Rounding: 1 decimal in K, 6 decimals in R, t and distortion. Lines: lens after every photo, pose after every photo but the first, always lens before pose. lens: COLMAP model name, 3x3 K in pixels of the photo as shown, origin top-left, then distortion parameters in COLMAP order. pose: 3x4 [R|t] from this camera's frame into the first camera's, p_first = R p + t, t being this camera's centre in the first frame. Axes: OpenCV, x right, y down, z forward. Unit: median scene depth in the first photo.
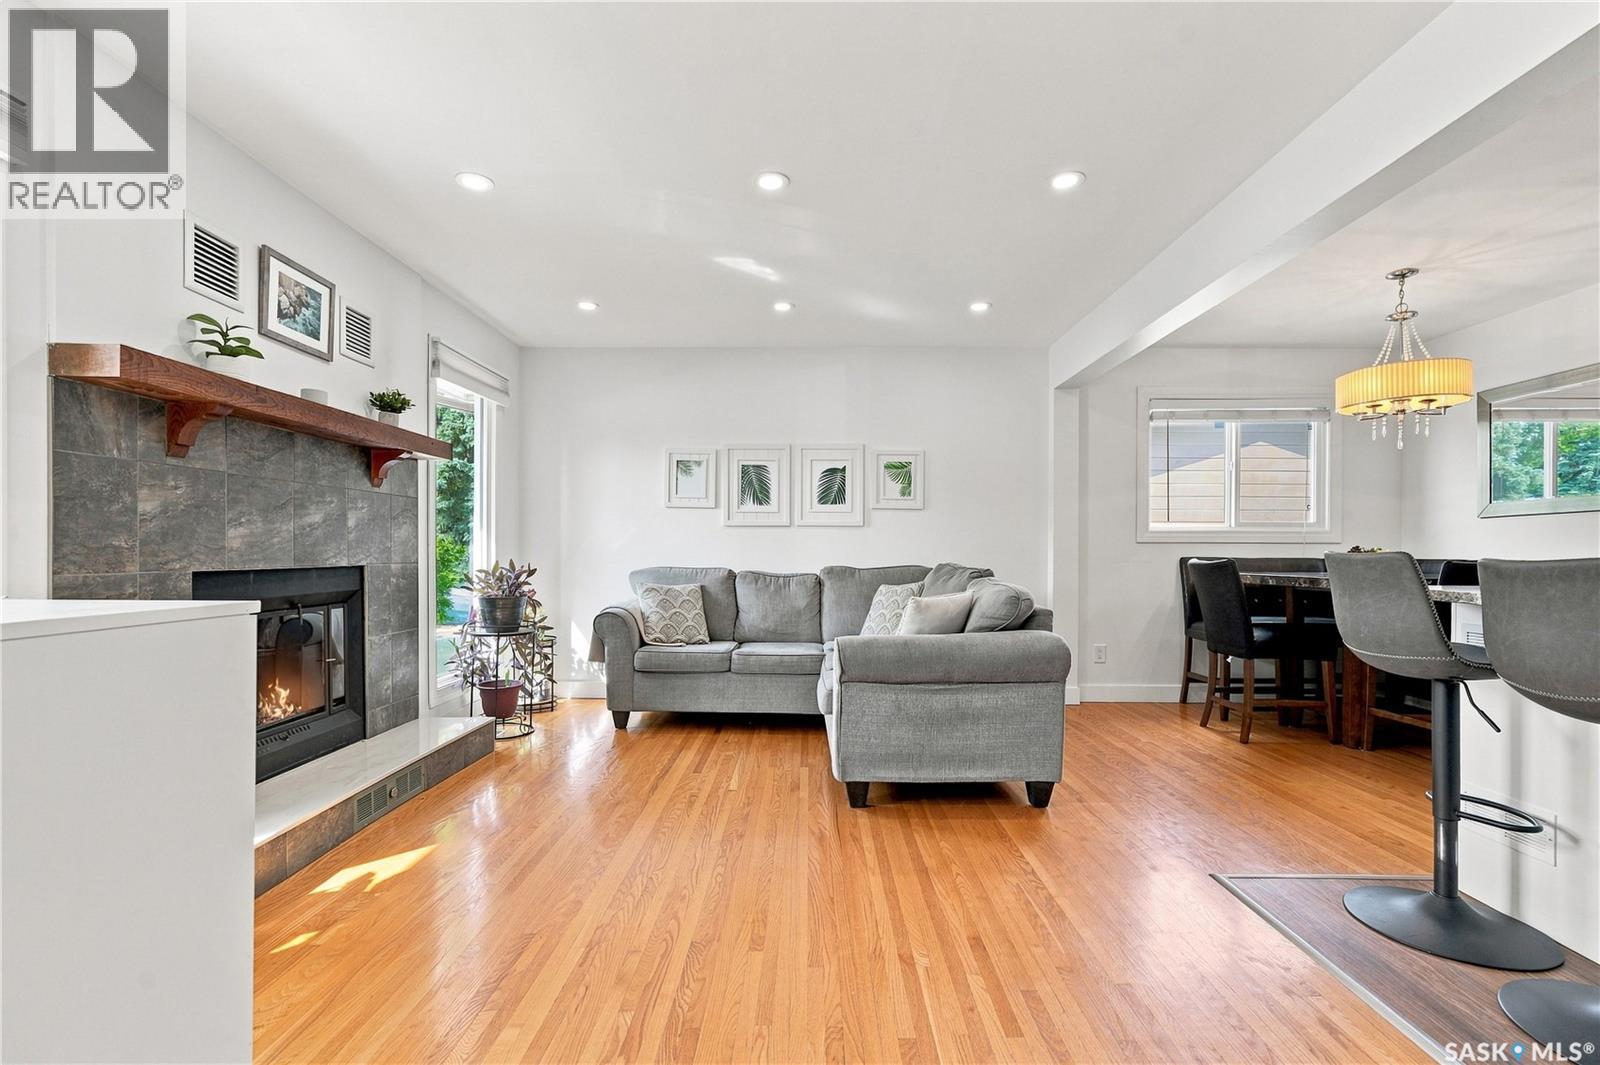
lens RADIAL K [[769.0, 0, 799.3], [0, 769.0, 559.9], [0, 0, 1]] dist [0.002513, 0.000261]
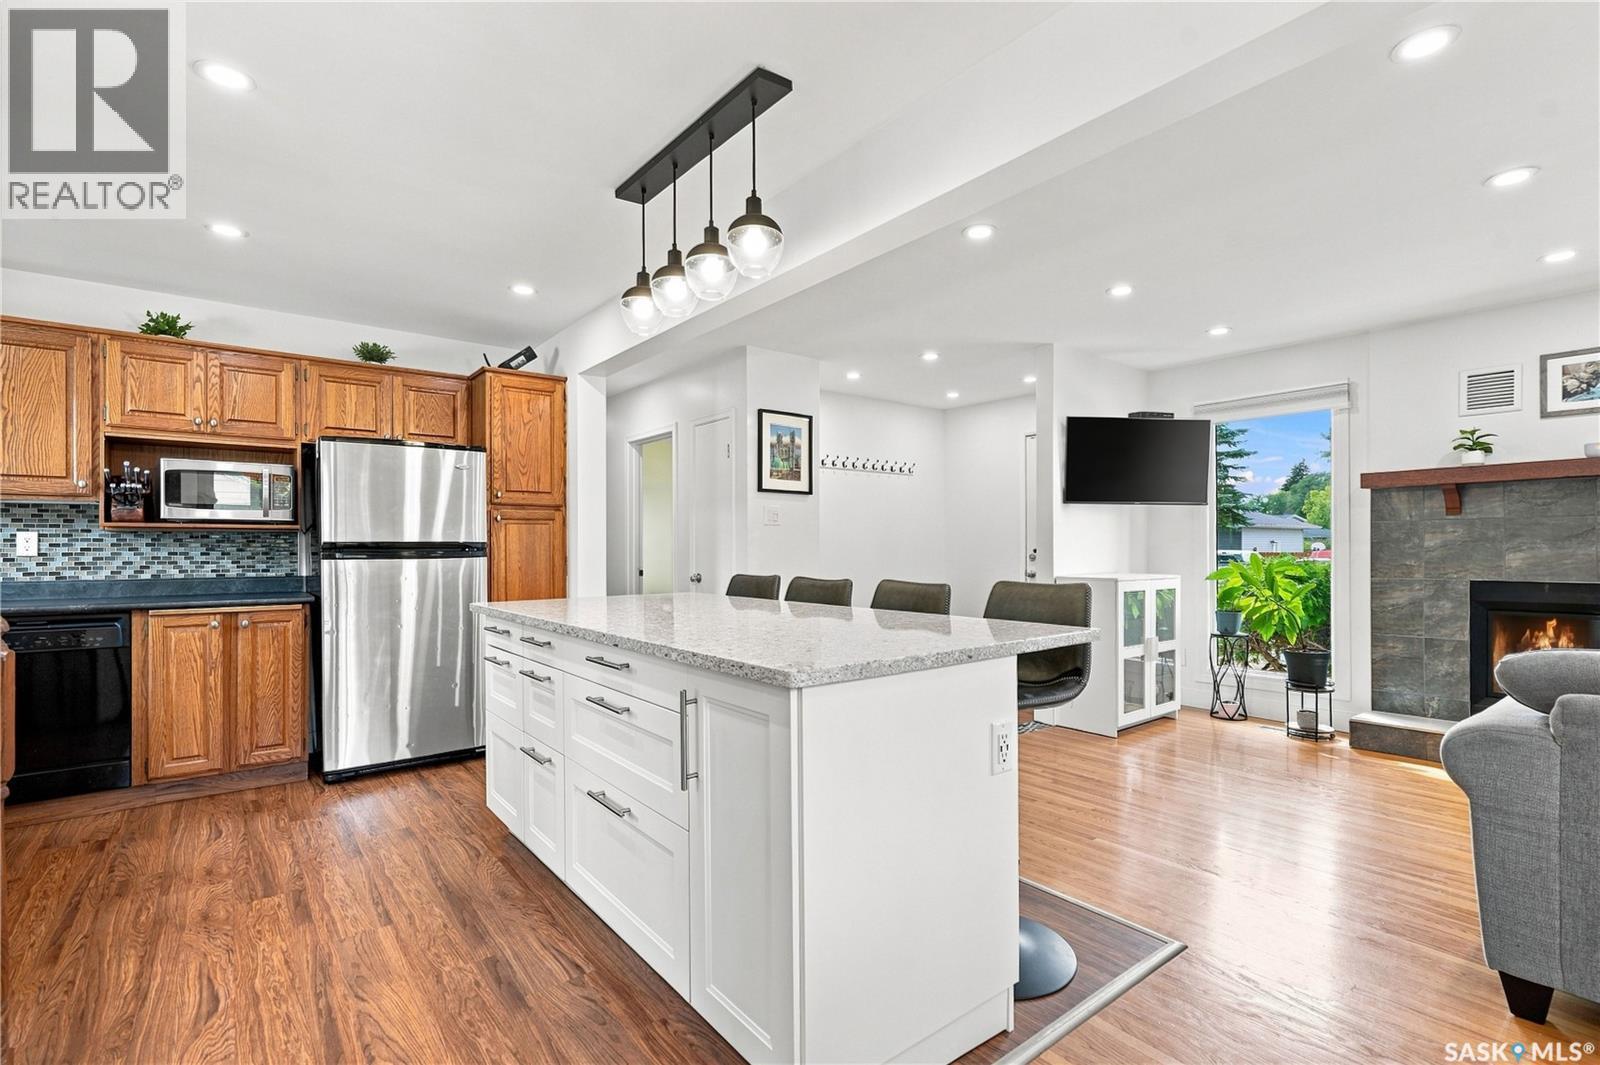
lens RADIAL K [[749.1, 0, 806.1], [0, 749.1, 547.5], [0, 0, 1]] dist [0.000135, 0.001976]
pose [[-0.778366, -0.004834, -0.627792, 1.191073], [-0.008209, 0.999963, 0.002478, -0.041739], [0.627757, 0.007082, -0.778377, 1.177723]]
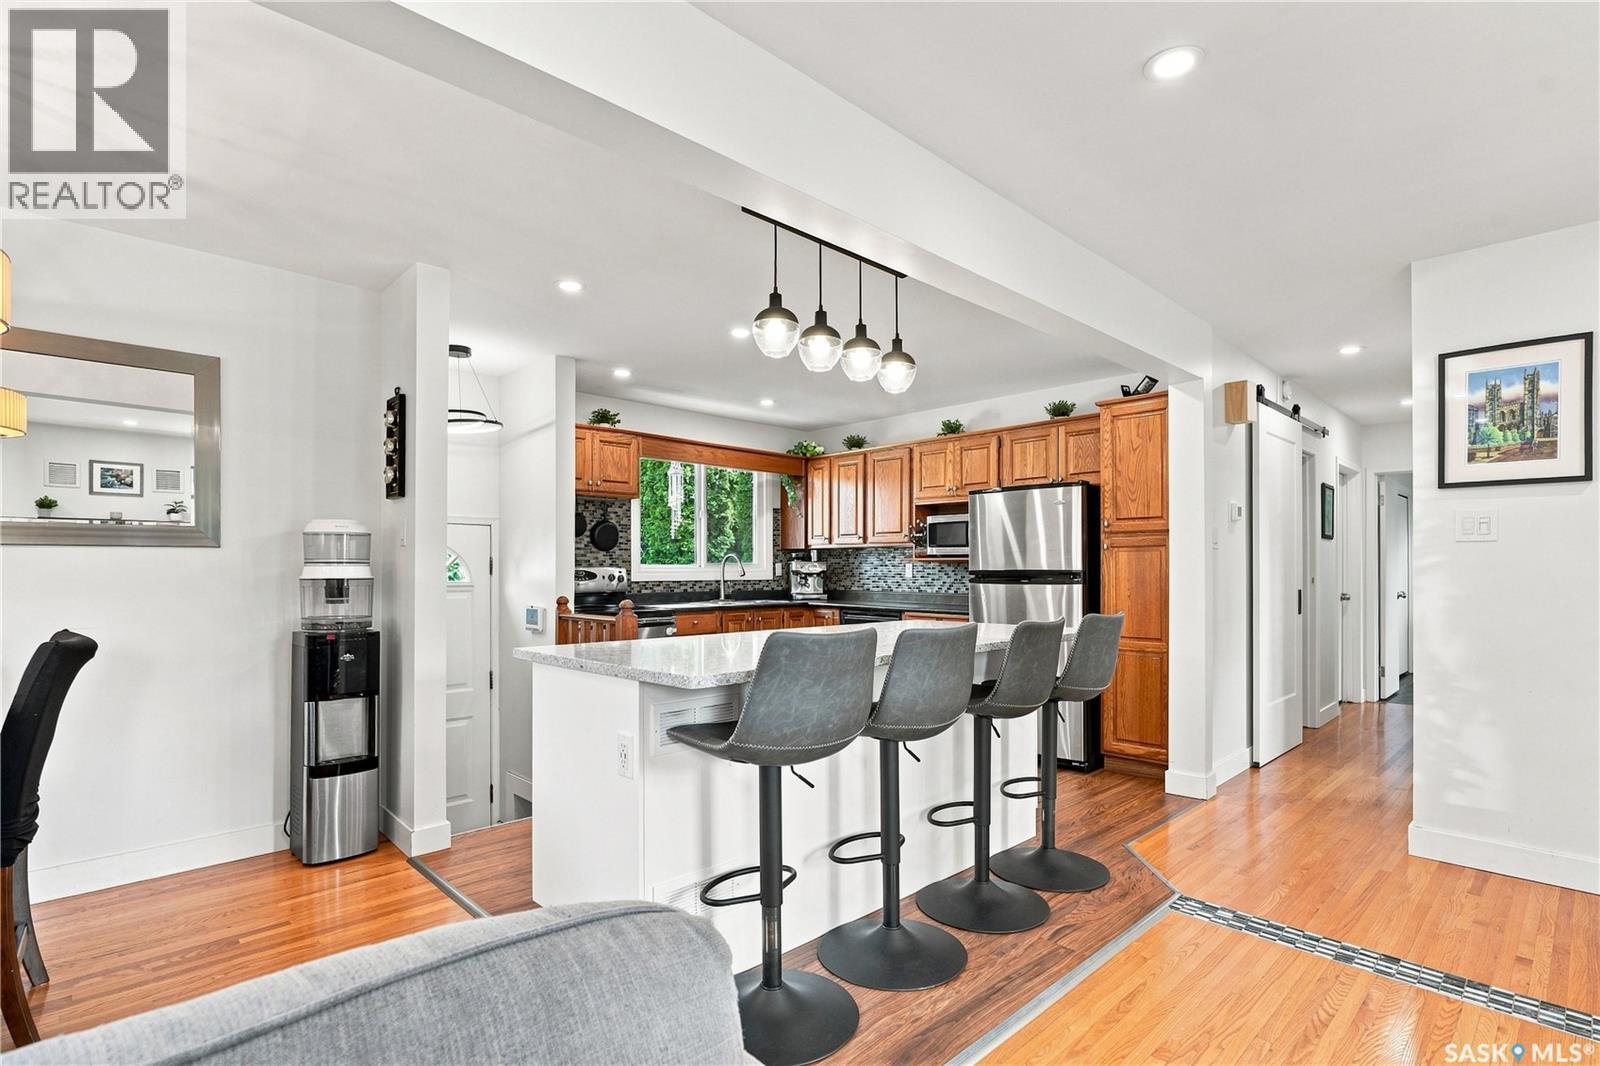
lens RADIAL K [[769.0, 0, 799.3], [0, 769.0, 560.4], [0, 0, 1]] dist [0.002513, 0.000261]
pose [[-0.703793, 0.000153, 0.710405, 0.086929], [0.001402, 0.999998, 0.001173, -0.065237], [-0.710404, 0.001821, -0.703792, 1.184603]]
